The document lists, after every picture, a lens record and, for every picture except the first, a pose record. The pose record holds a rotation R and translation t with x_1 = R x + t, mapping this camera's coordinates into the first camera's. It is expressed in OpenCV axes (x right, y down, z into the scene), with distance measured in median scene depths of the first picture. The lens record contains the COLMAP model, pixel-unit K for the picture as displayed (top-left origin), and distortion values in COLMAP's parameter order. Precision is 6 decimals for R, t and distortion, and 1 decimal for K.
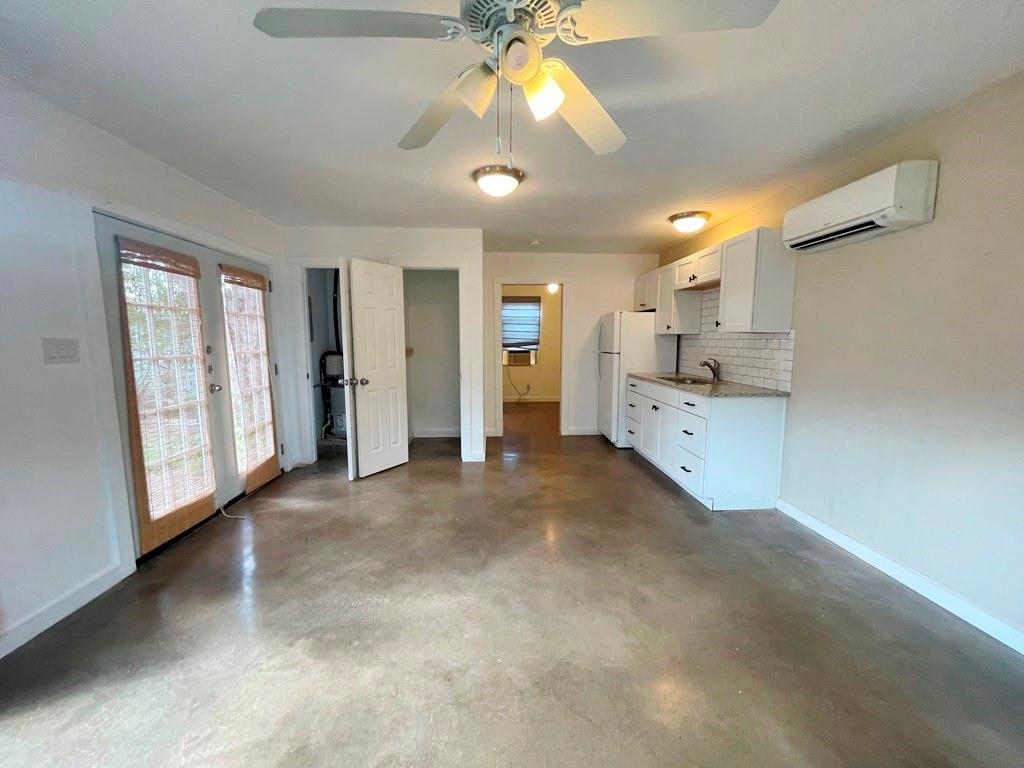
lens RADIAL K [[417.3, 0, 512.0], [0, 417.3, 384.0], [0, 0, 1]] dist [-0.002302, 0.002993]
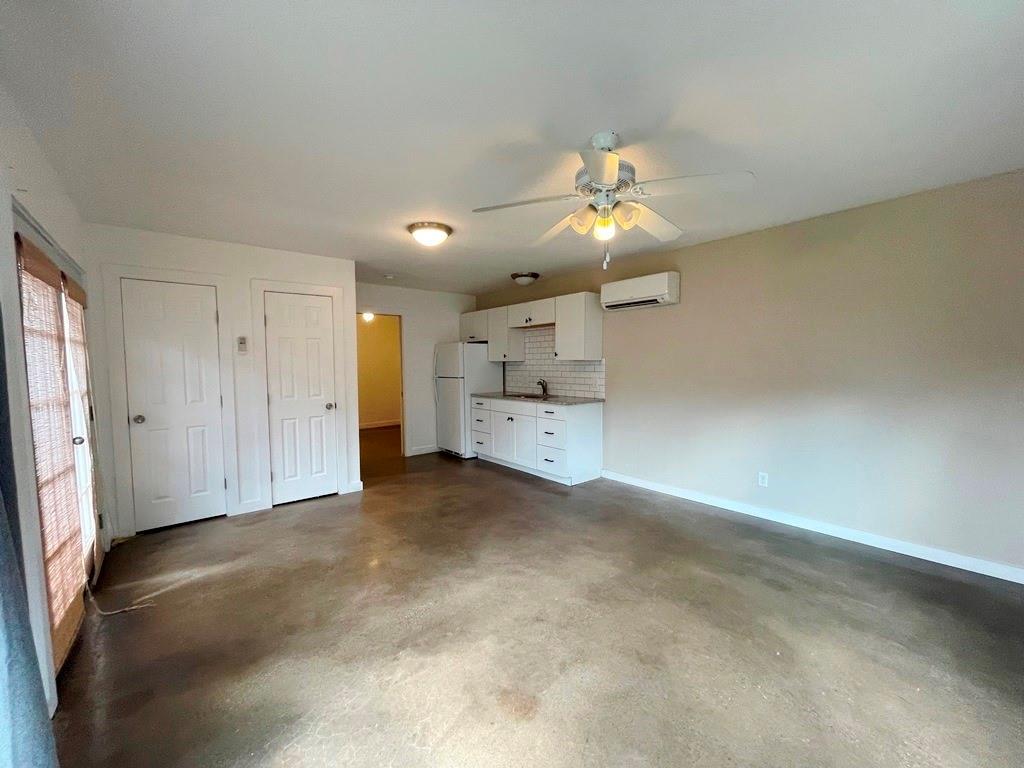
lens RADIAL K [[417.3, 0, 512.0], [0, 417.3, 384.0], [0, 0, 1]] dist [-0.002302, 0.002993]
pose [[0.804407, -0.039105, 0.592790, -0.460156], [0.074405, 0.996606, -0.035221, -0.005336], [-0.589400, 0.072439, 0.804587, -0.038170]]
